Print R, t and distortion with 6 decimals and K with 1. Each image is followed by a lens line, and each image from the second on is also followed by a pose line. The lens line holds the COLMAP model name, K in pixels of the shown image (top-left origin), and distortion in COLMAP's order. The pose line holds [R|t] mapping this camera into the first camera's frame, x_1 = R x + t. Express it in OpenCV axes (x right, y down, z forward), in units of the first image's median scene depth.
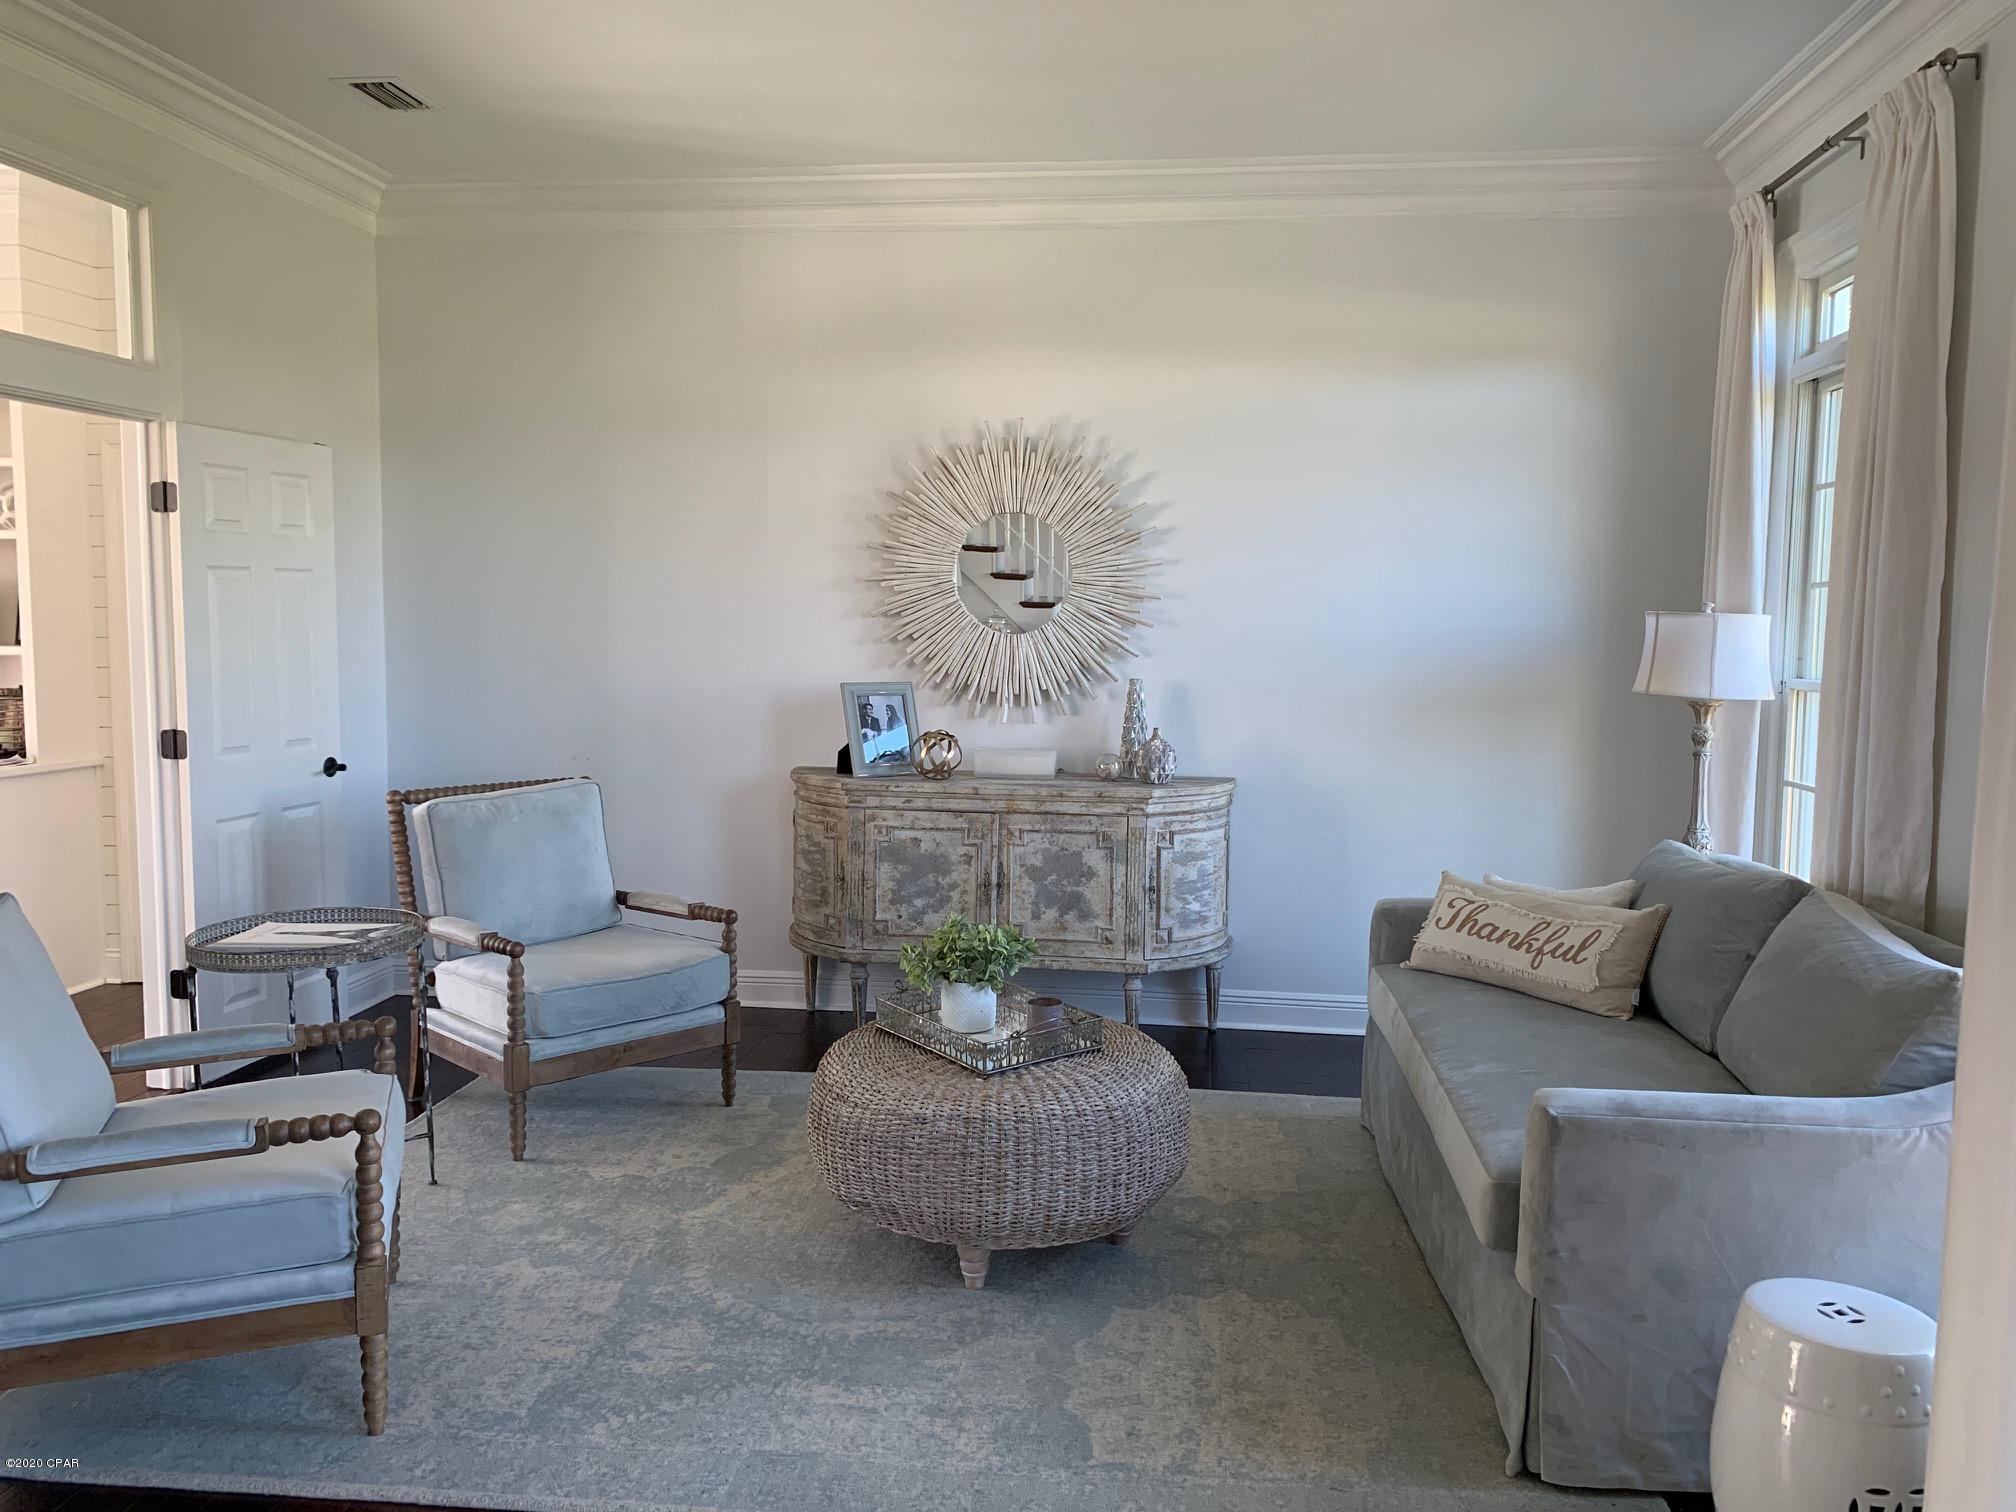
lens RADIAL K [[1527.1, 0, 1064.3], [0, 1527.1, 752.9], [0, 0, 1]] dist [0.058923, -0.071104]
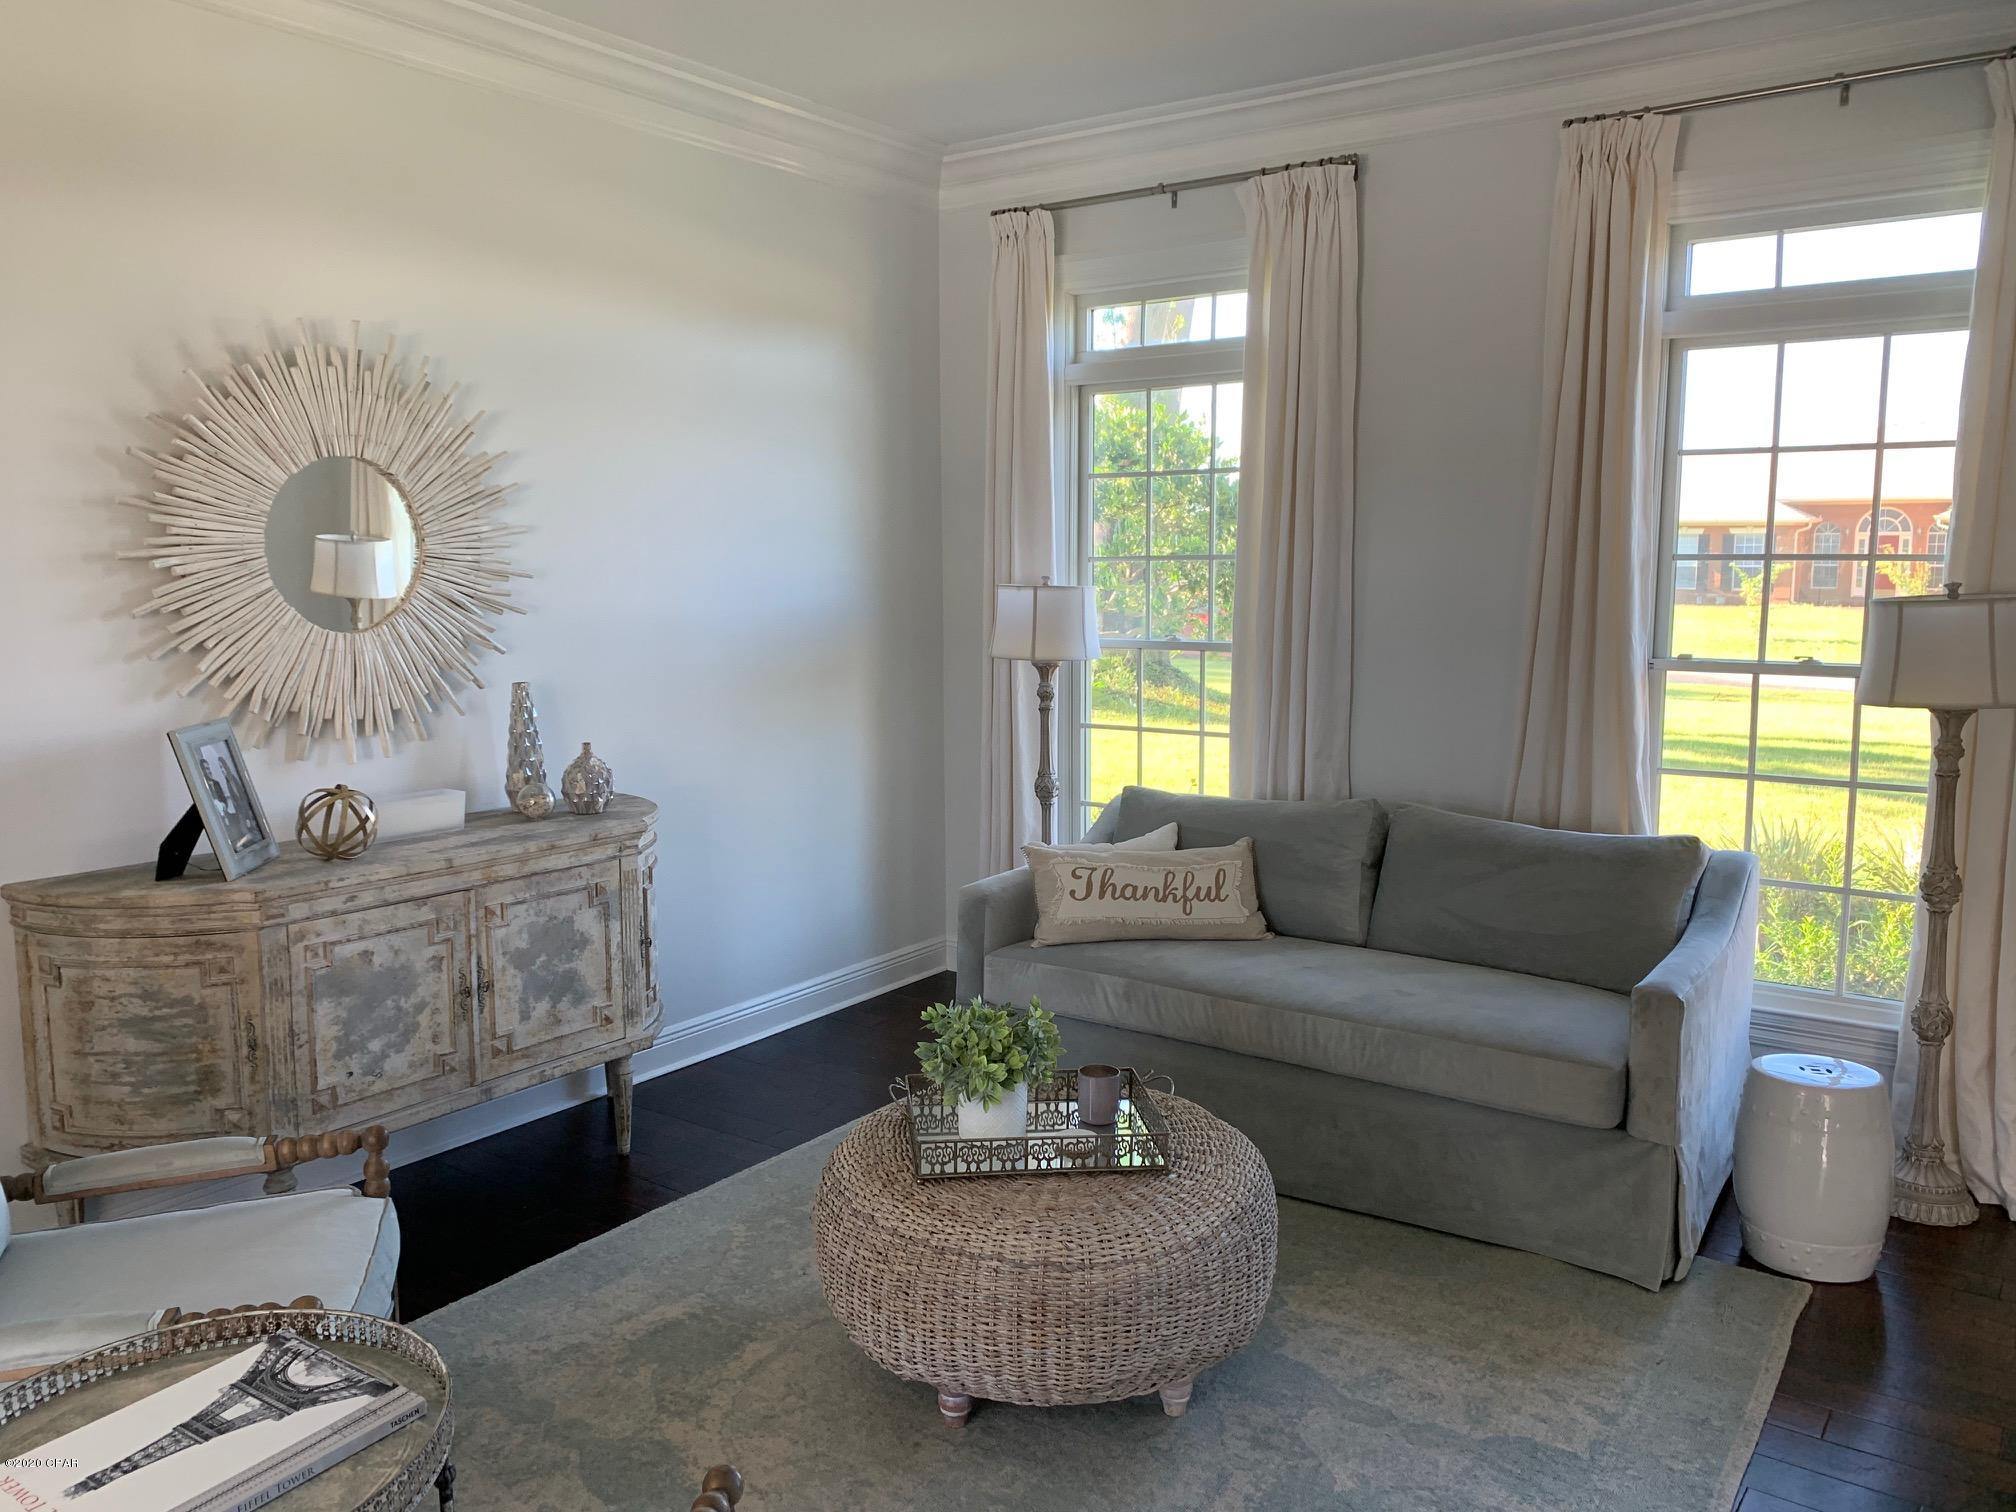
lens RADIAL K [[1527.1, 0, 1009.8], [0, 1527.1, 759.9], [0, 0, 1]] dist [0.058923, -0.071104]
pose [[0.502868, -0.128827, 0.854709, -0.516361], [0.088907, 0.991295, 0.097106, -0.066246], [-0.859779, 0.027158, 0.509944, 0.417761]]
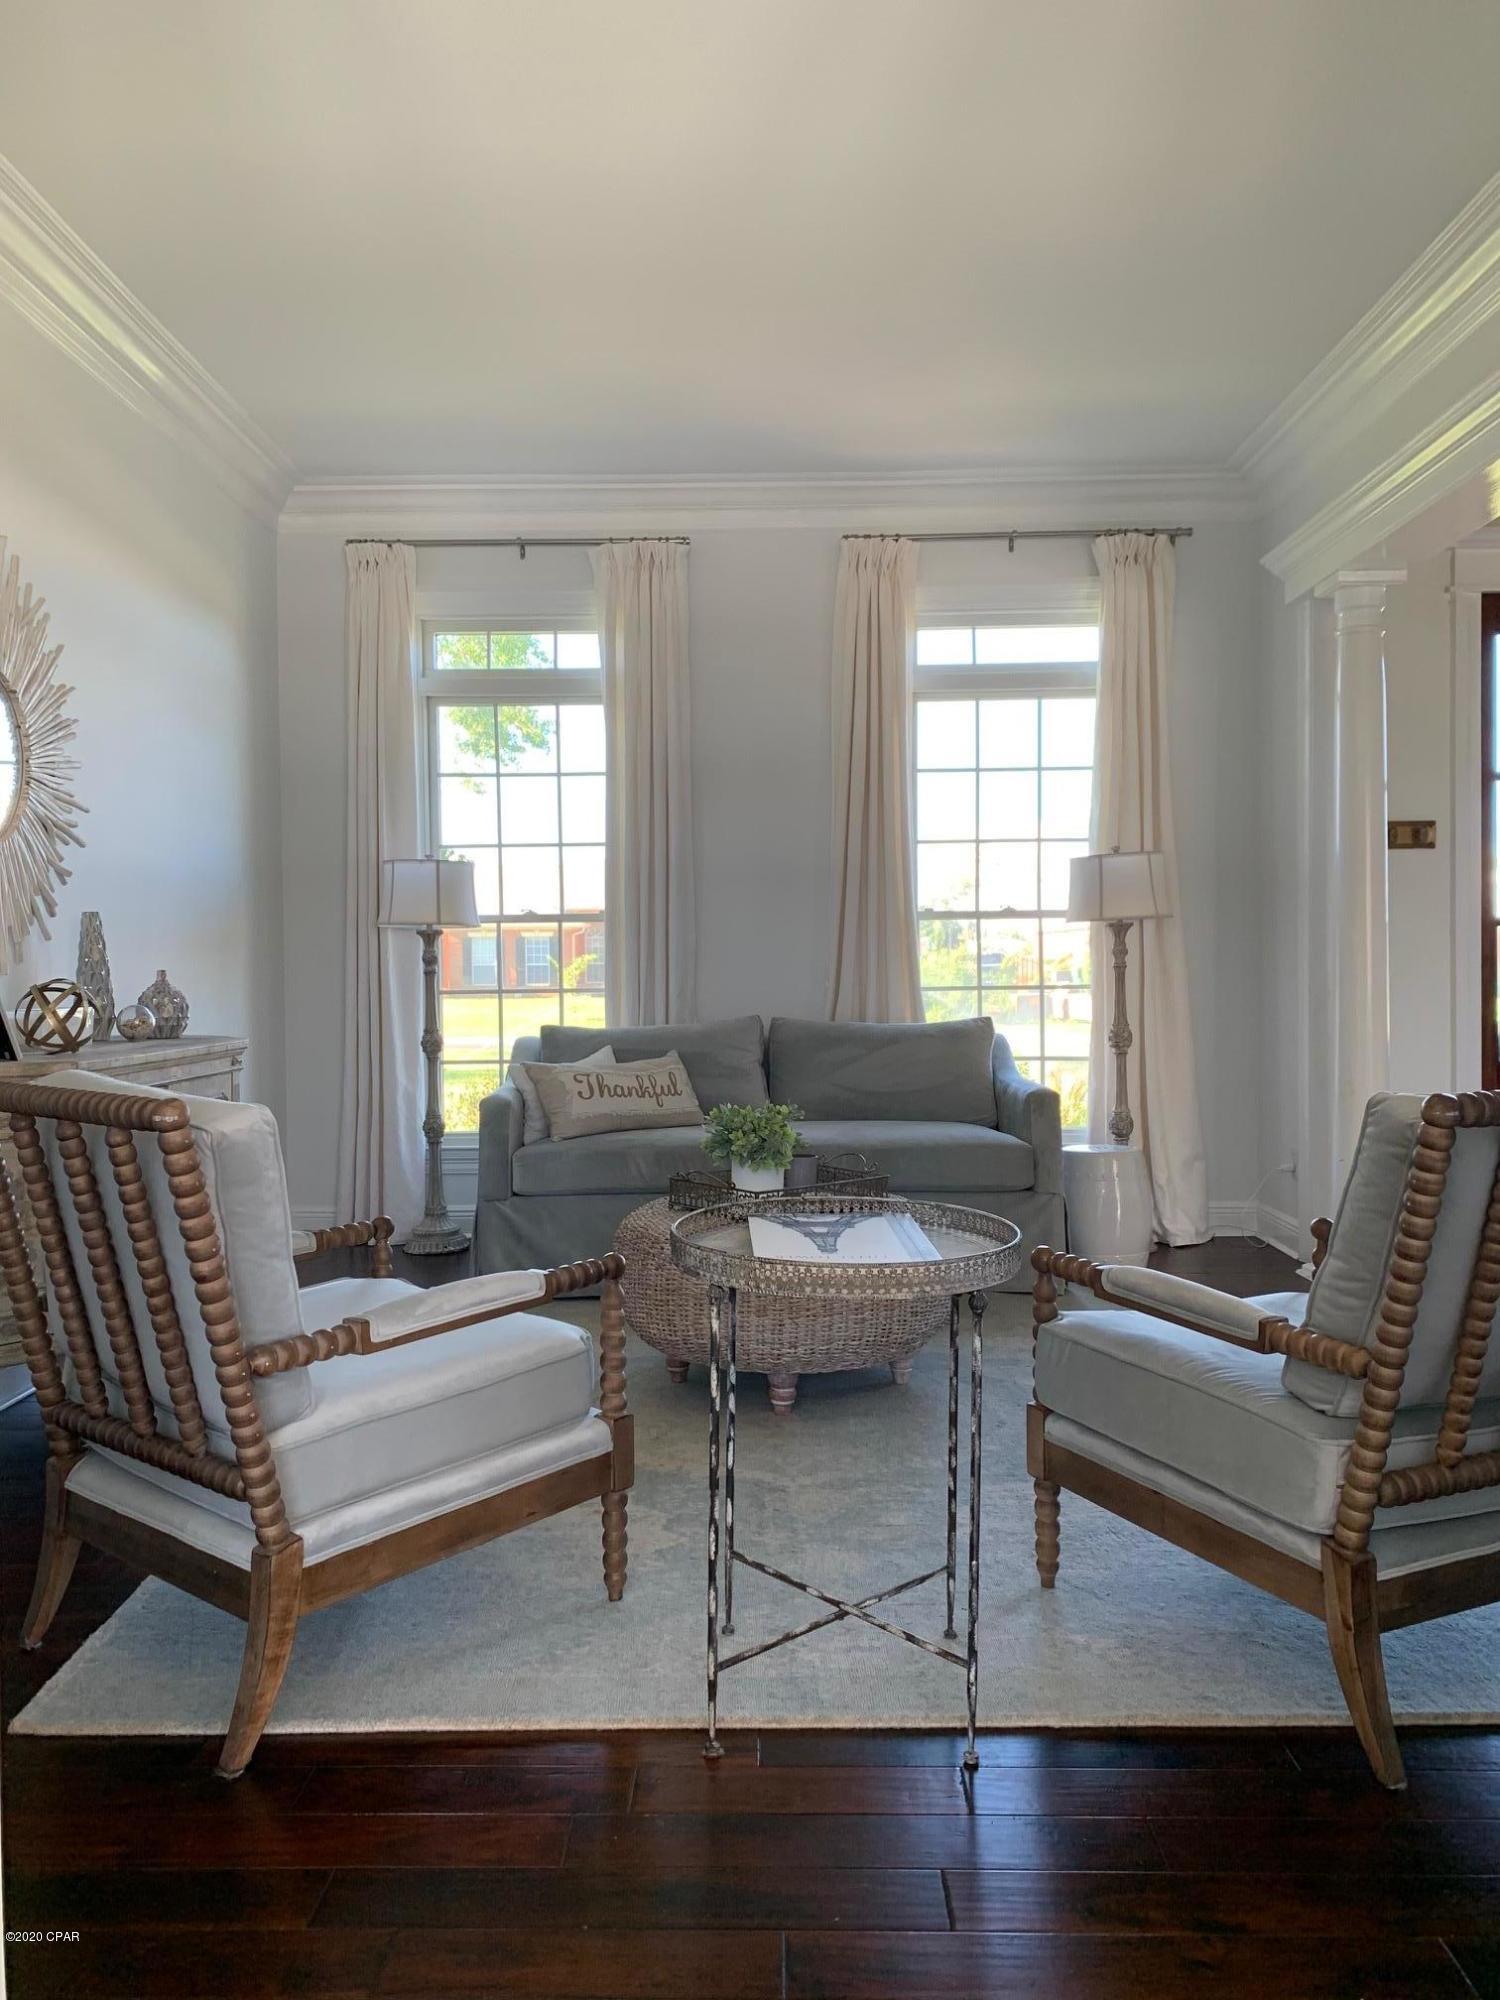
lens RADIAL K [[1515.0, 0, 732.5], [0, 1515.0, 1000.9], [0, 0, 1]] dist [0.058923, -0.071104]
pose [[-0.055839, -0.054376, 0.996958, -0.797970], [0.097917, 0.993404, 0.059666, -0.021957], [-0.993627, 0.100951, -0.050147, 0.756856]]
